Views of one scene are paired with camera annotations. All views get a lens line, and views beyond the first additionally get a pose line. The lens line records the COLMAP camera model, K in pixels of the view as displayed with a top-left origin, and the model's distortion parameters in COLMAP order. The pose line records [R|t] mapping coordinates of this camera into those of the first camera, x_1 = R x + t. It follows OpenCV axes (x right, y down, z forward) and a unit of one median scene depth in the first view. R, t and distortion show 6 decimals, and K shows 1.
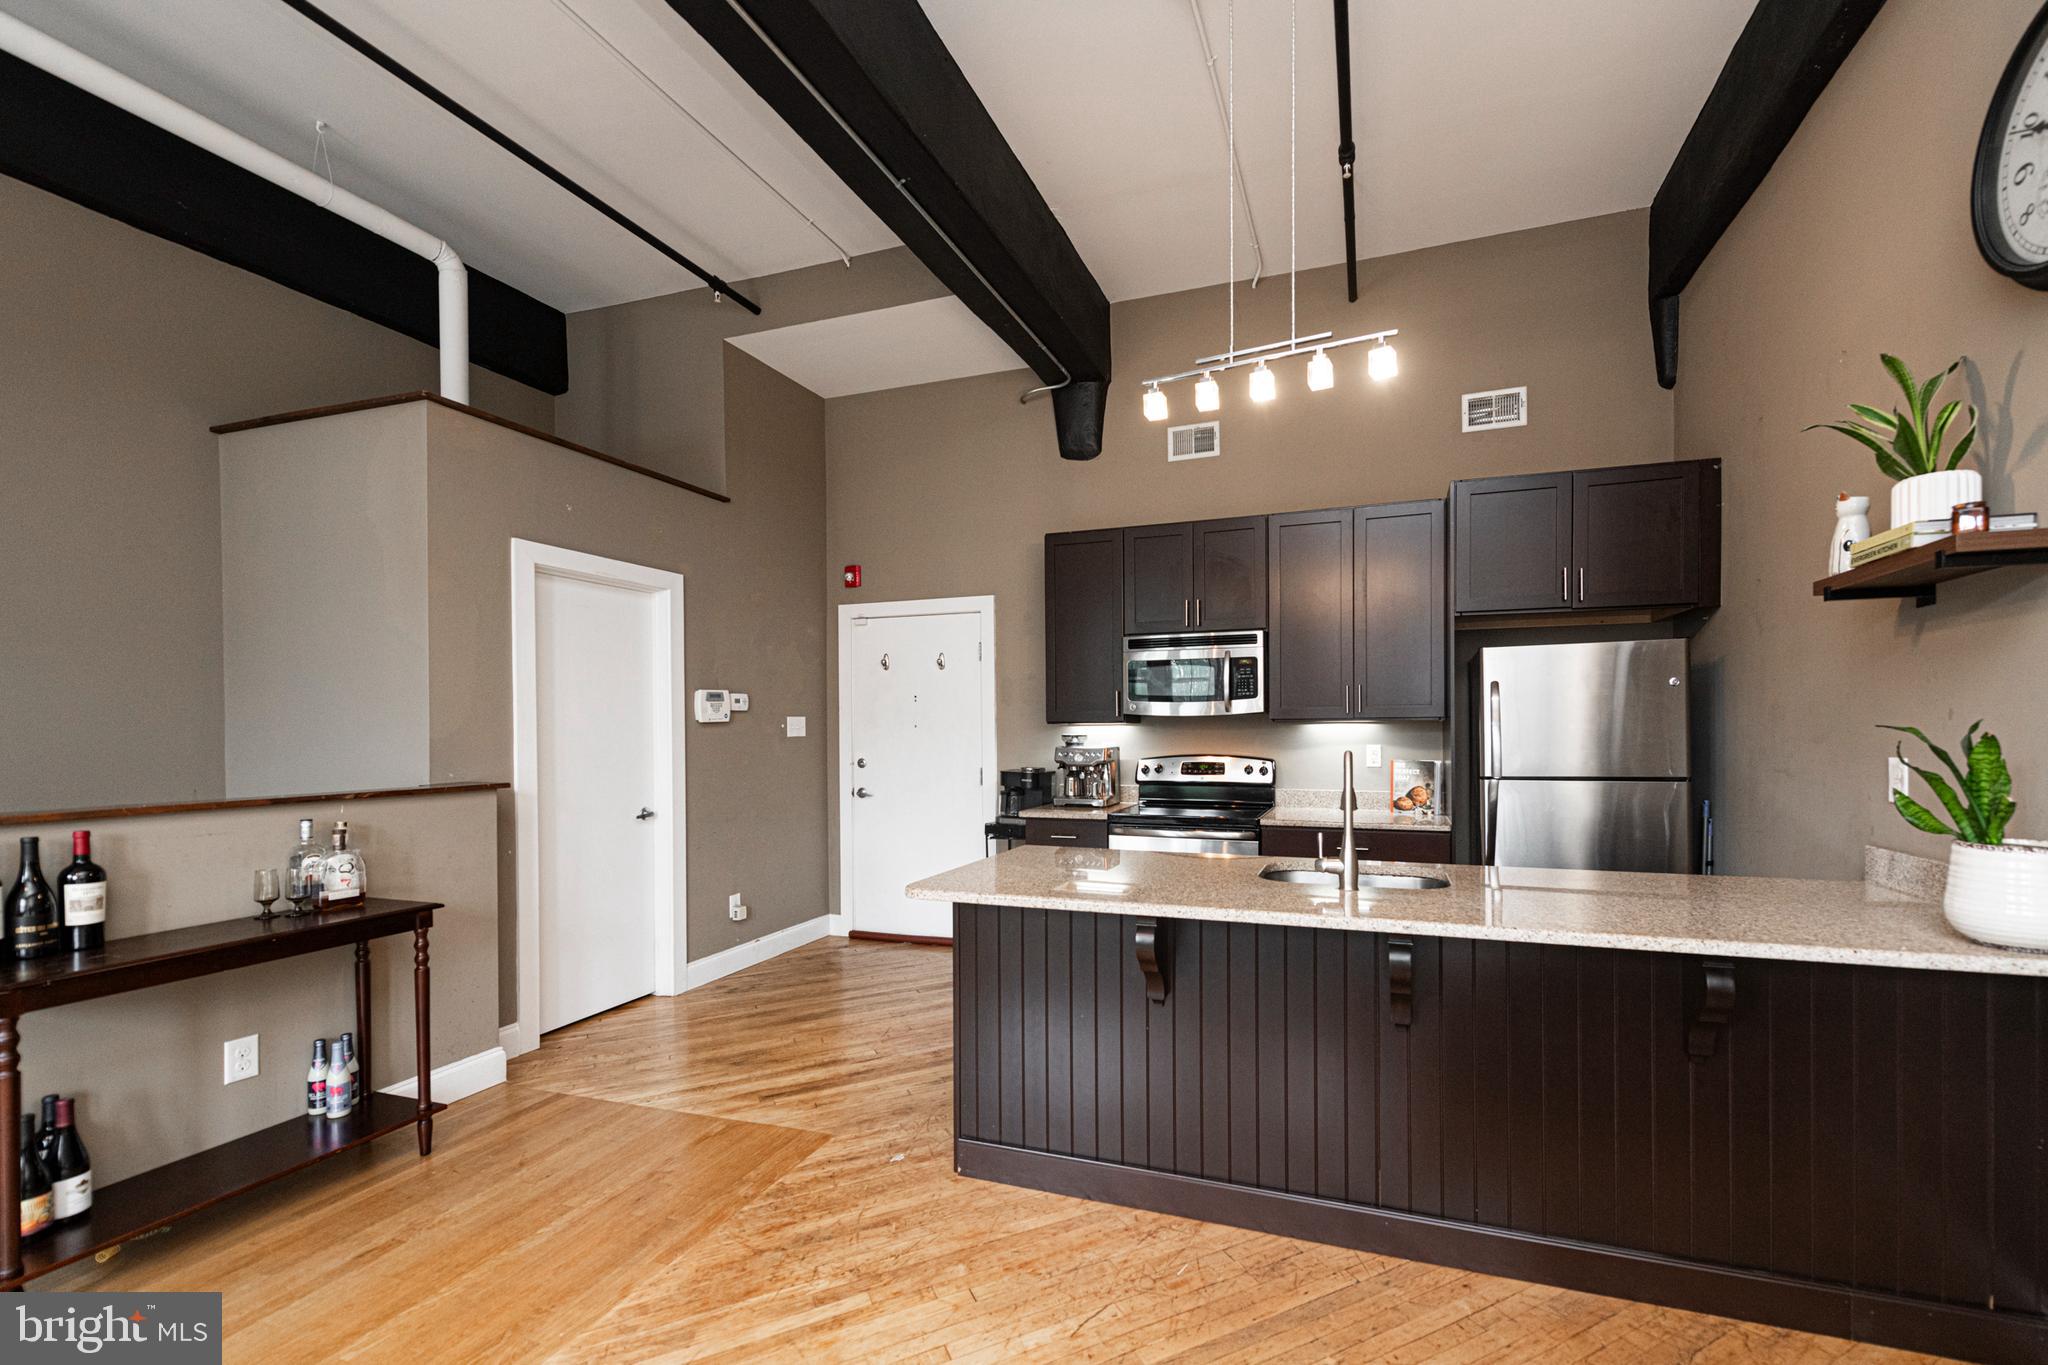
lens RADIAL K [[836.7, 0, 1098.4], [0, 836.7, 739.6], [0, 0, 1]] dist [0.012056, -0.003958]
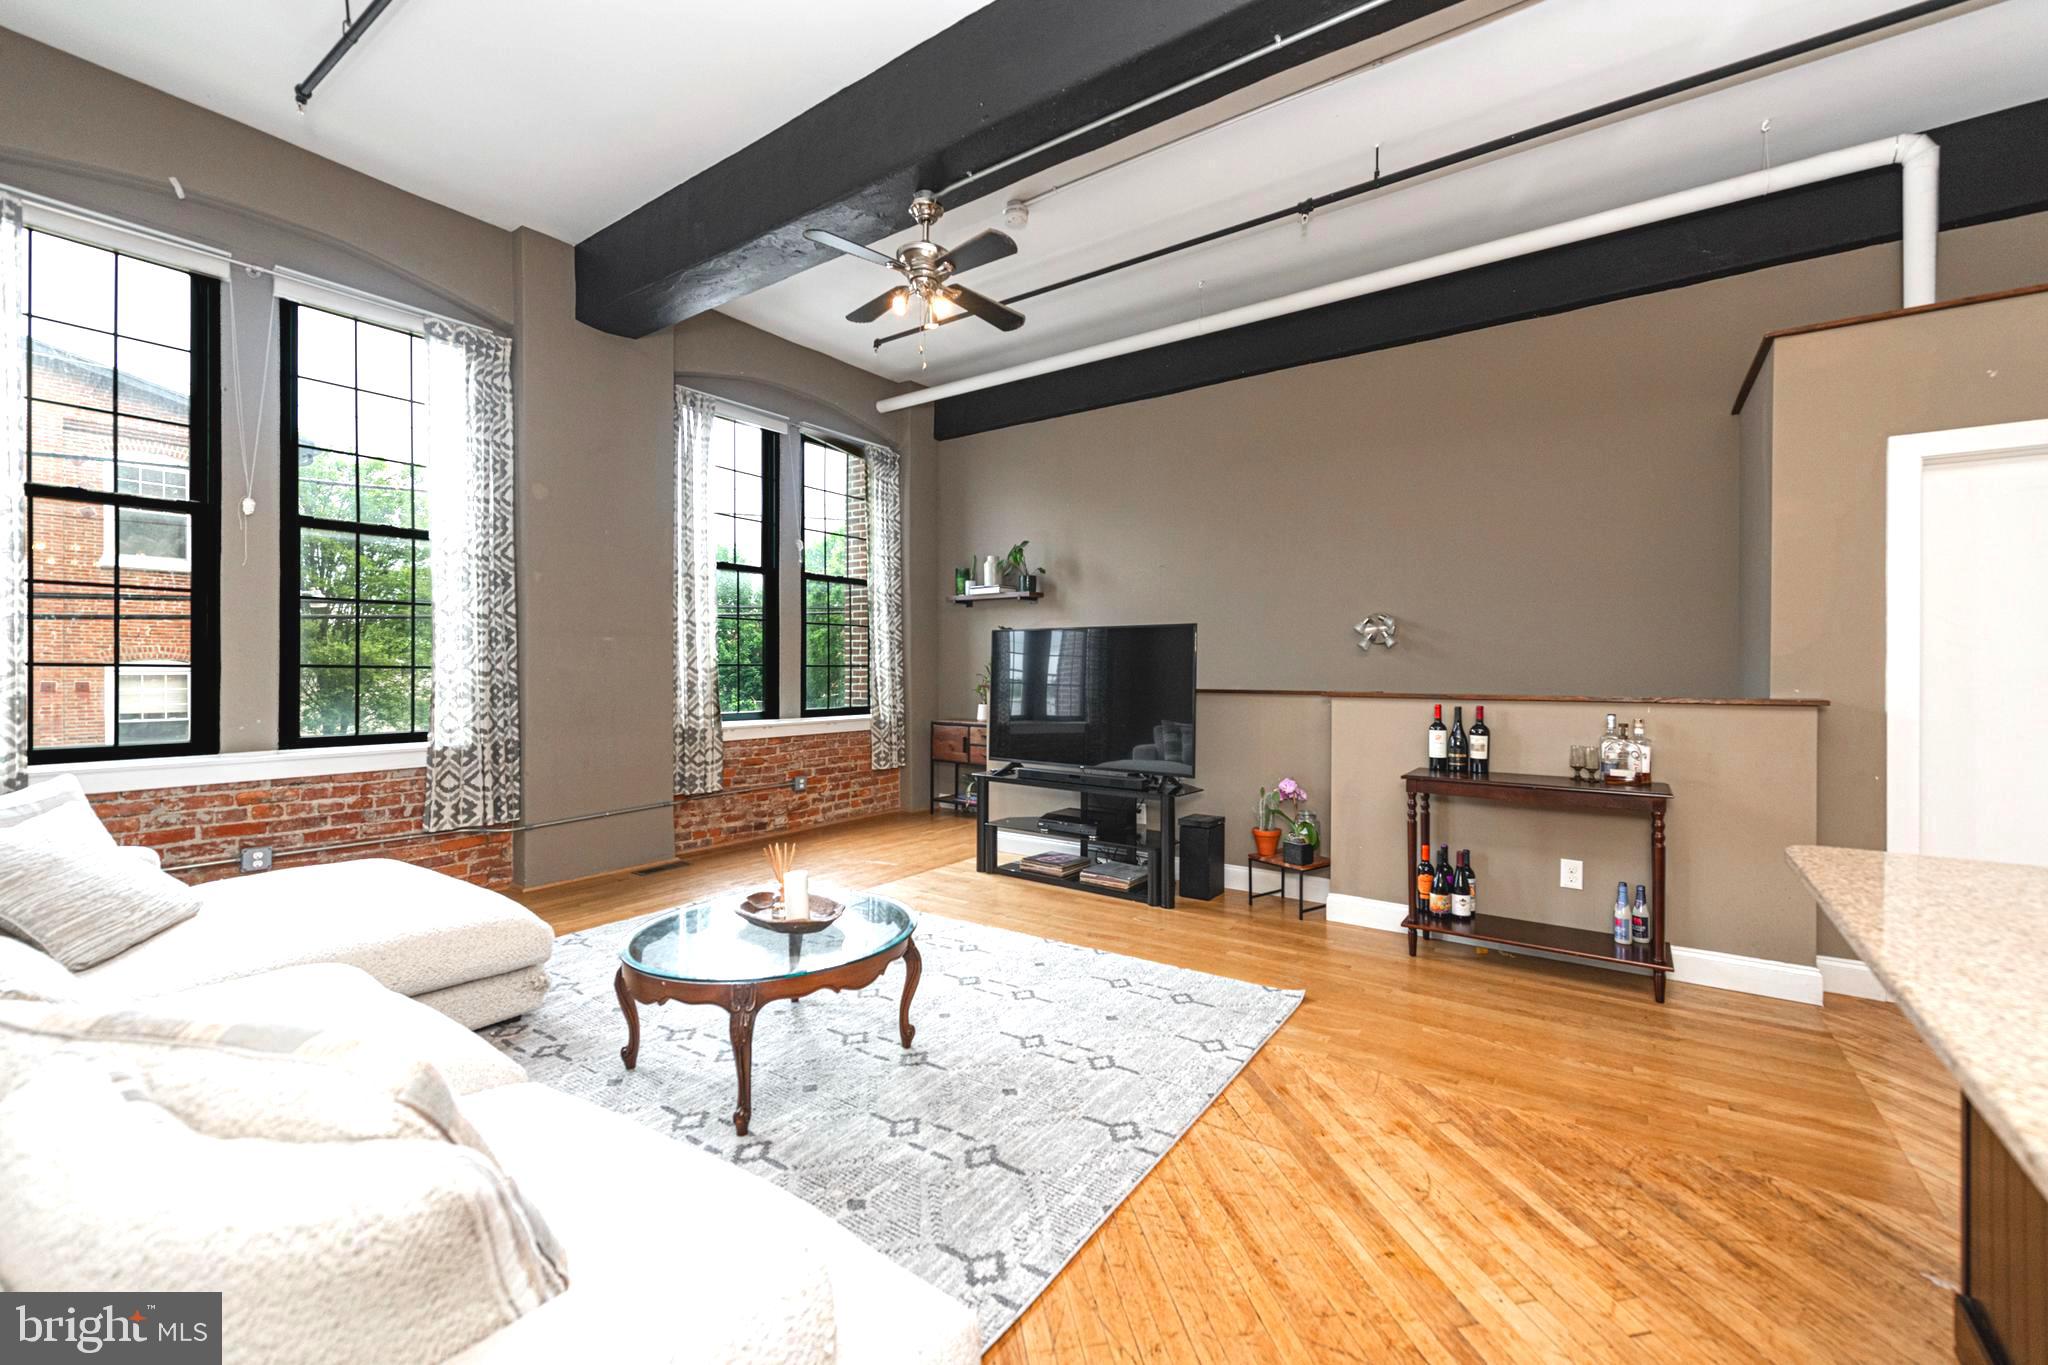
lens RADIAL K [[836.7, 0, 1049.2], [0, 836.7, 673.7], [0, 0, 1]] dist [0.012056, -0.003958]
pose [[-0.287800, 0.013352, -0.957597, 0.361525], [-0.014875, 0.999720, 0.018410, 0.012227], [0.957575, 0.019543, -0.287521, 0.318399]]
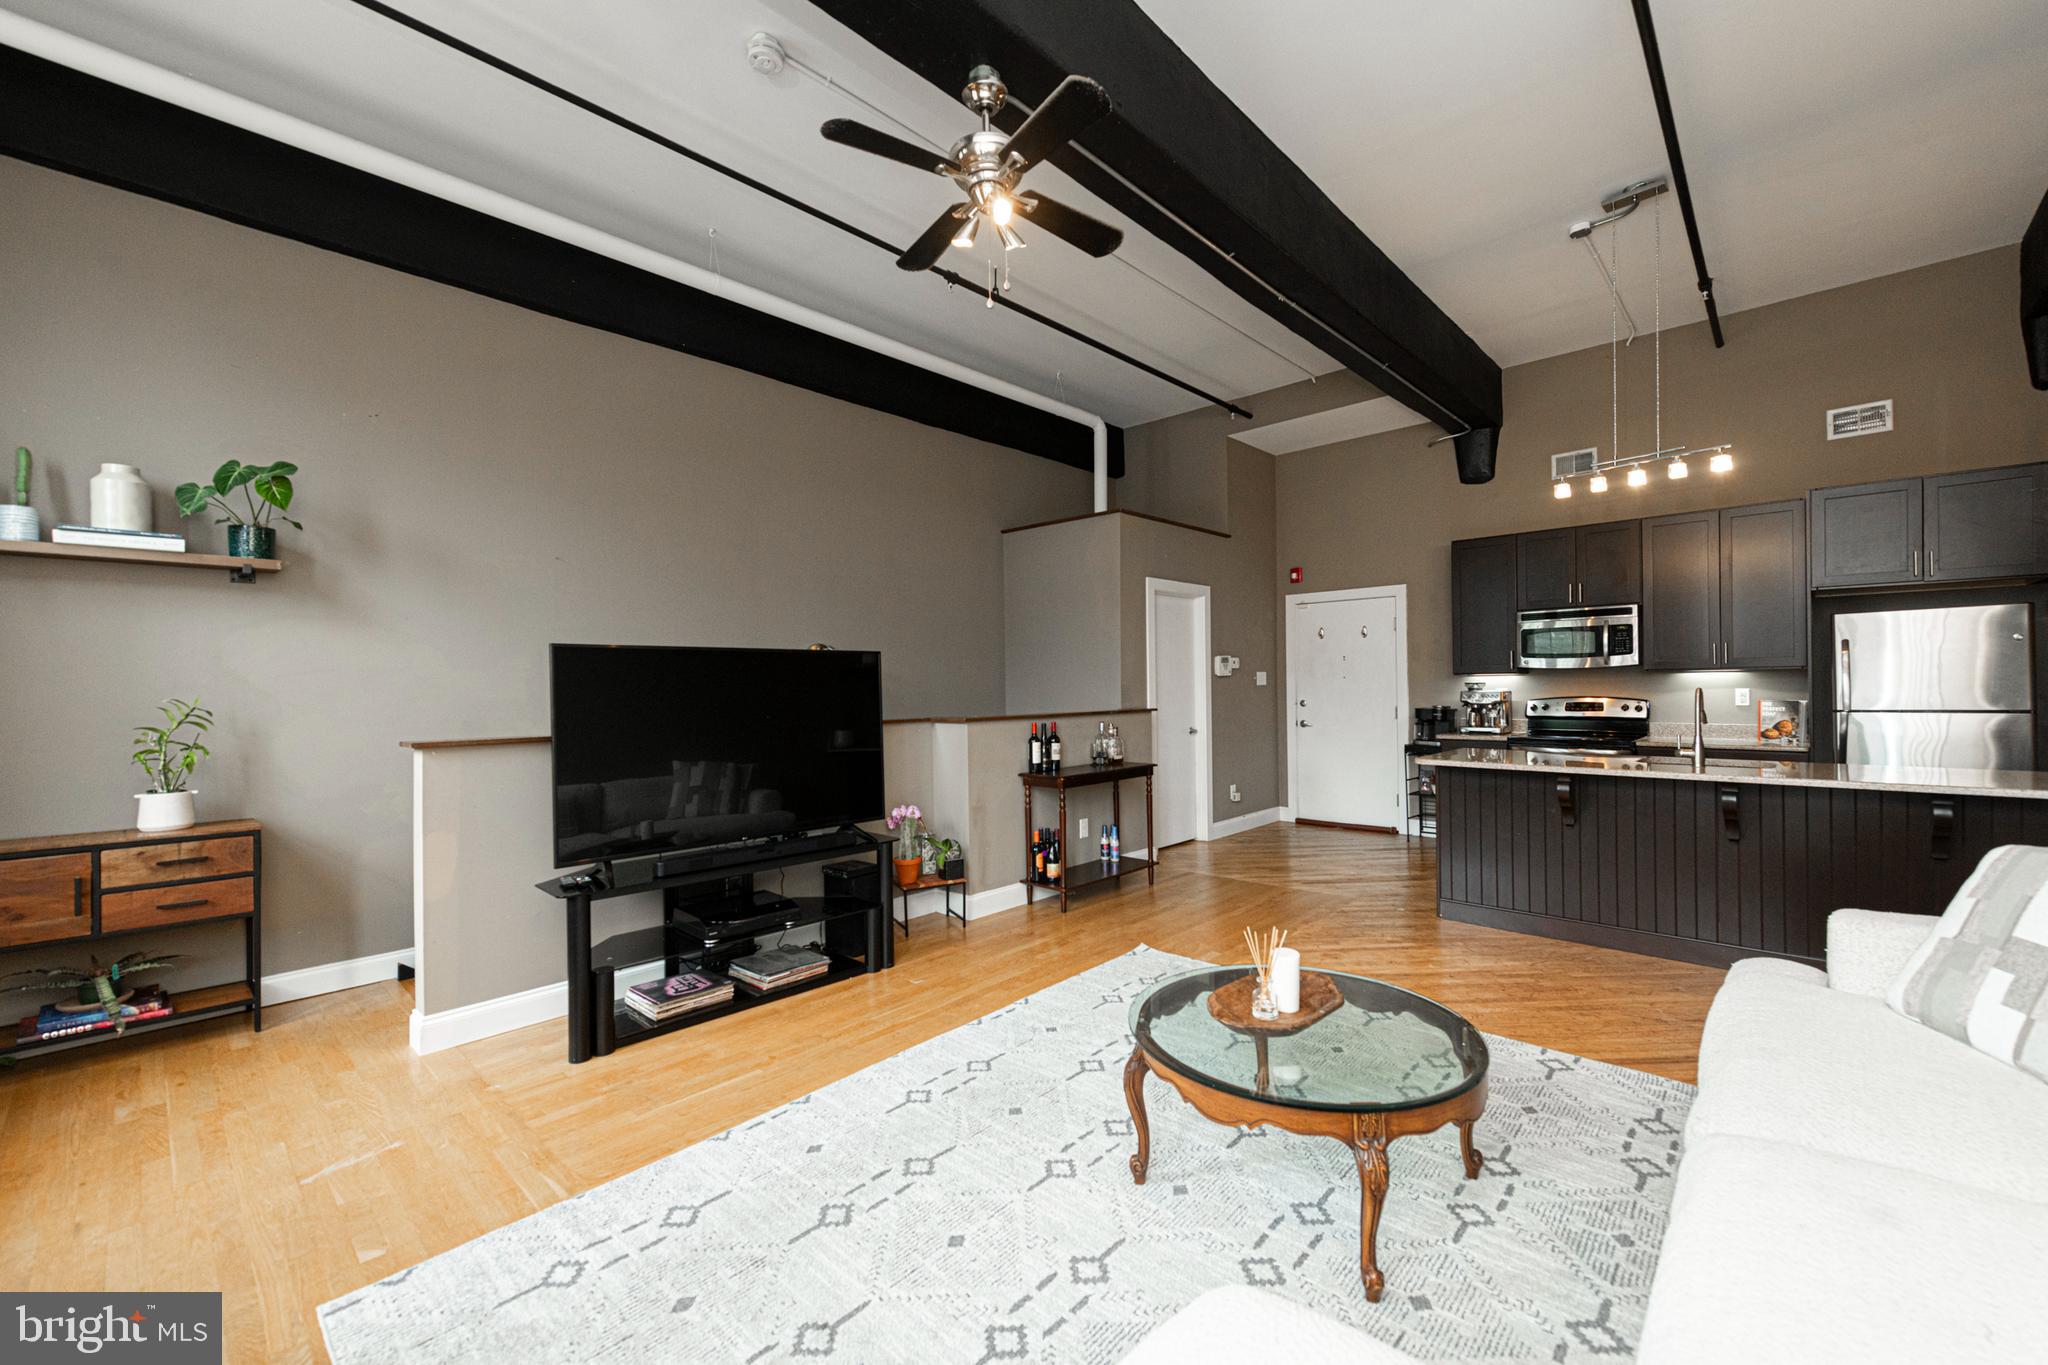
lens RADIAL K [[836.7, 0, 1043.2], [0, 836.7, 685.4], [0, 0, 1]] dist [0.012056, -0.003958]
pose [[0.912750, -0.004504, -0.408493, -0.122553], [0.000312, 0.999947, -0.010329, 0.014488], [0.408518, 0.009301, 0.912703, -0.617080]]
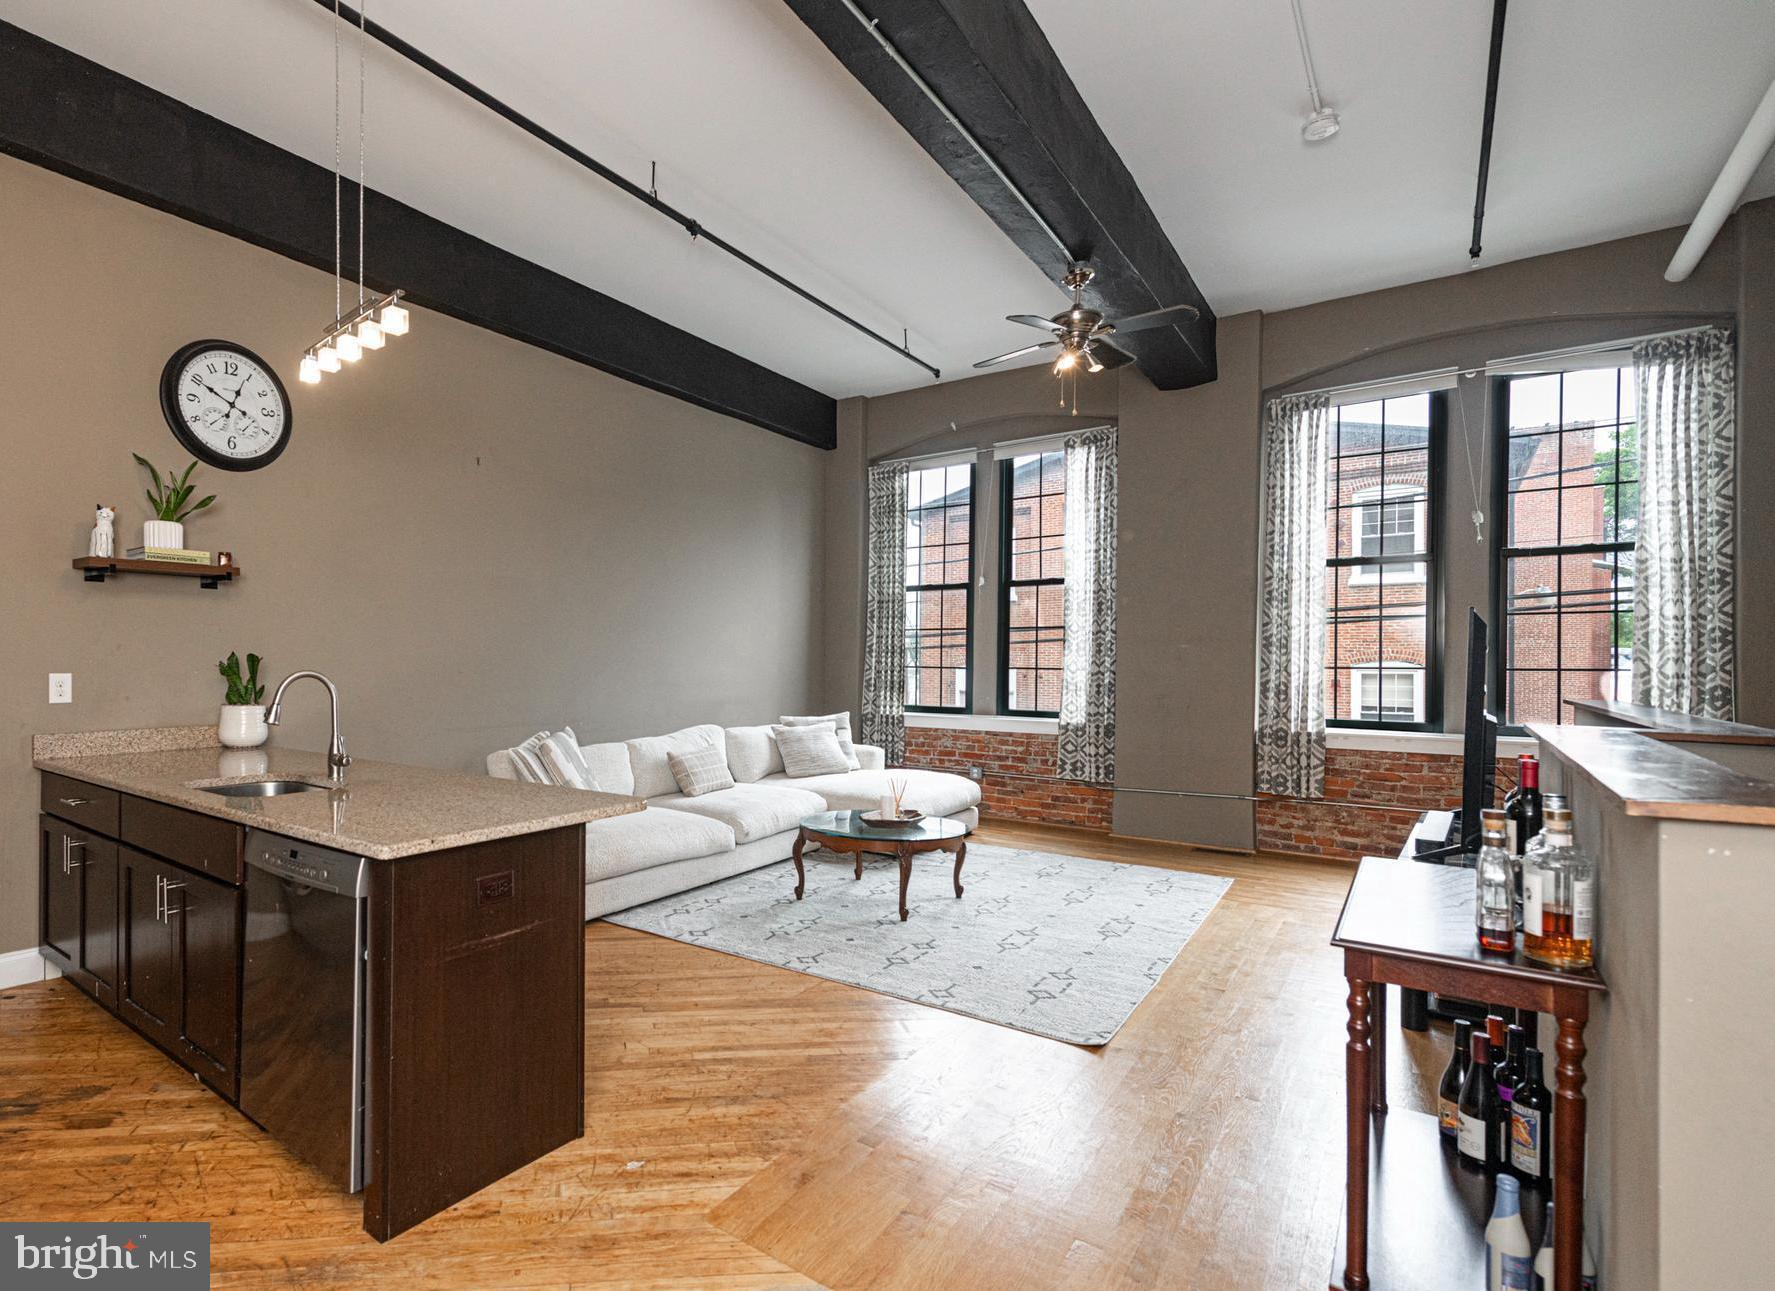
lens RADIAL K [[883.5, 0, 650.0], [0, 883.5, 670.7], [0, 0, 1]] dist [0.003506, -0.000572]
pose [[-0.914447, -0.000046, 0.404705, -0.373997], [0.009399, 0.999728, 0.021351, -0.004905], [-0.404596, 0.023328, -0.914198, 1.098494]]
